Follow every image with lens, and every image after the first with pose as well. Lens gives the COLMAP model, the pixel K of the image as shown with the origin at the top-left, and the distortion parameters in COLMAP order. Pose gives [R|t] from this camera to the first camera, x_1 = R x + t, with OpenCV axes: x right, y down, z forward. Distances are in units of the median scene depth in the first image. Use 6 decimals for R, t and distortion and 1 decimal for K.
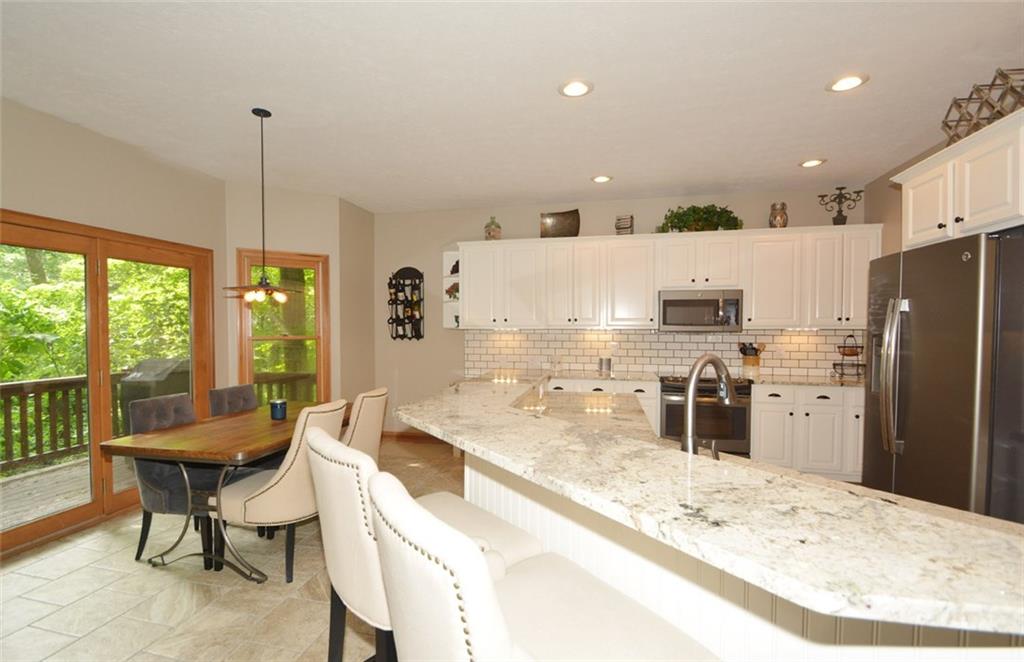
lens RADIAL K [[463.5, 0, 512.0], [0, 463.5, 331.0], [0, 0, 1]] dist [0.001282, -0.000022]
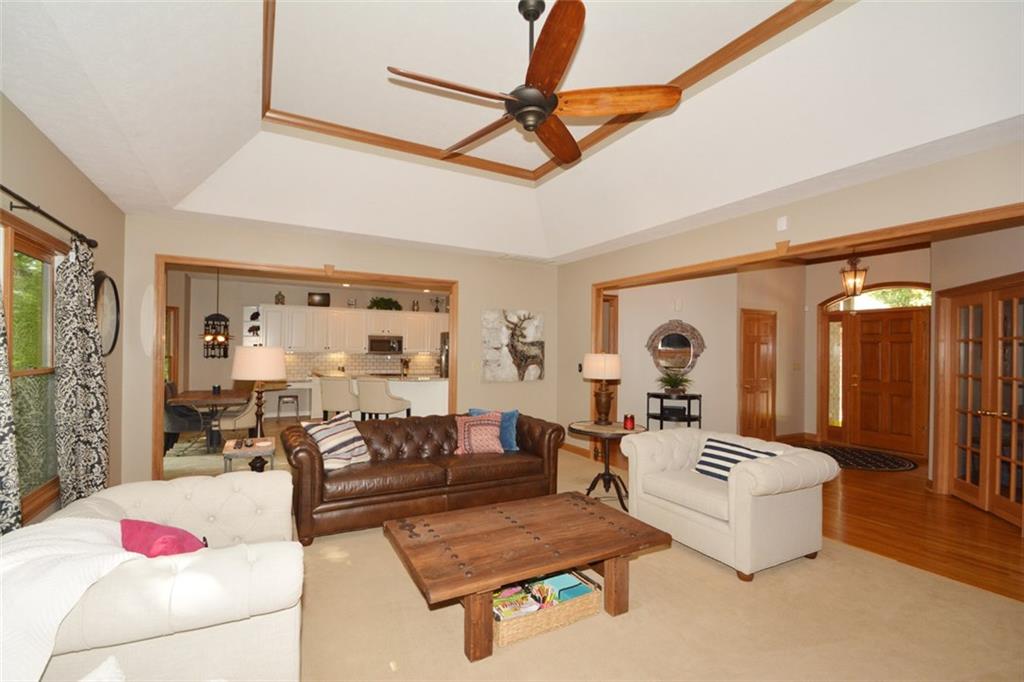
lens RADIAL K [[432.8, 0, 492.2], [0, 432.8, 352.7], [0, 0, 1]] dist [-0.038924, -0.000040]
pose [[0.762506, 0.004950, 0.646962, -0.511215], [-0.006143, 0.999981, -0.000411, -0.006752], [-0.646952, -0.003661, 0.762522, -0.864935]]
